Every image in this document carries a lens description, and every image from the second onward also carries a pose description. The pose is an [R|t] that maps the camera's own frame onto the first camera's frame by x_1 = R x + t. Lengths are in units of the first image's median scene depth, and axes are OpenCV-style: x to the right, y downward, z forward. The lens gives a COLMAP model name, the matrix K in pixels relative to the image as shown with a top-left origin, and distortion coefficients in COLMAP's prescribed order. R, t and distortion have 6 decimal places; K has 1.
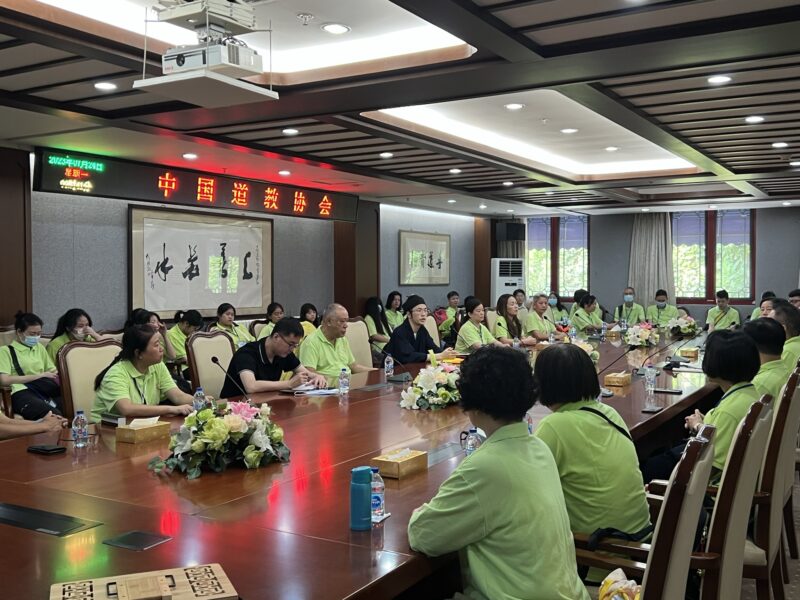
lens RADIAL K [[824.1, 0, 401.7], [0, 824.1, 293.5], [0, 0, 1]] dist [0.057045, 0.000000]
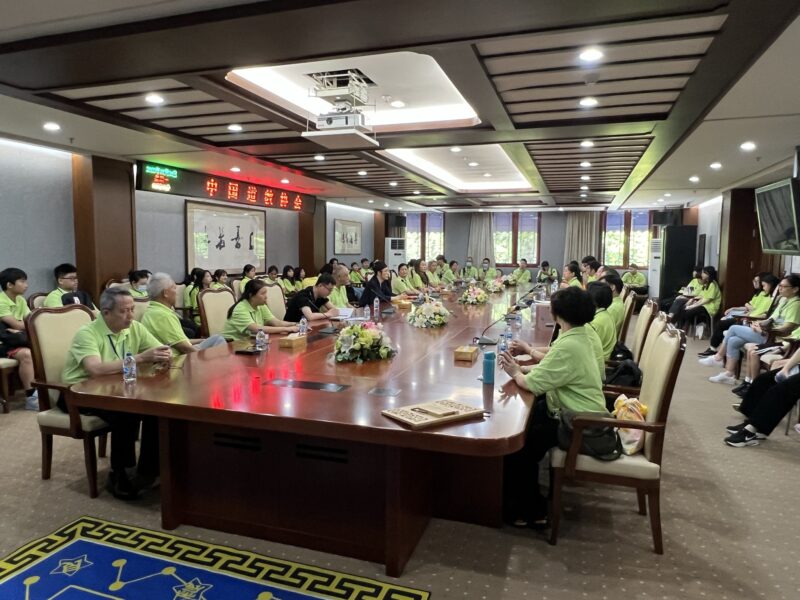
lens RADIAL K [[539.5, 0, 396.4], [0, 539.5, 297.2], [0, 0, 1]] dist [-0.002258, 0.000821]
pose [[0.978586, -0.006132, 0.205747, -0.151202], [-0.008260, 0.997581, 0.069020, -0.000465], [-0.205672, -0.069242, 0.976168, -0.050412]]
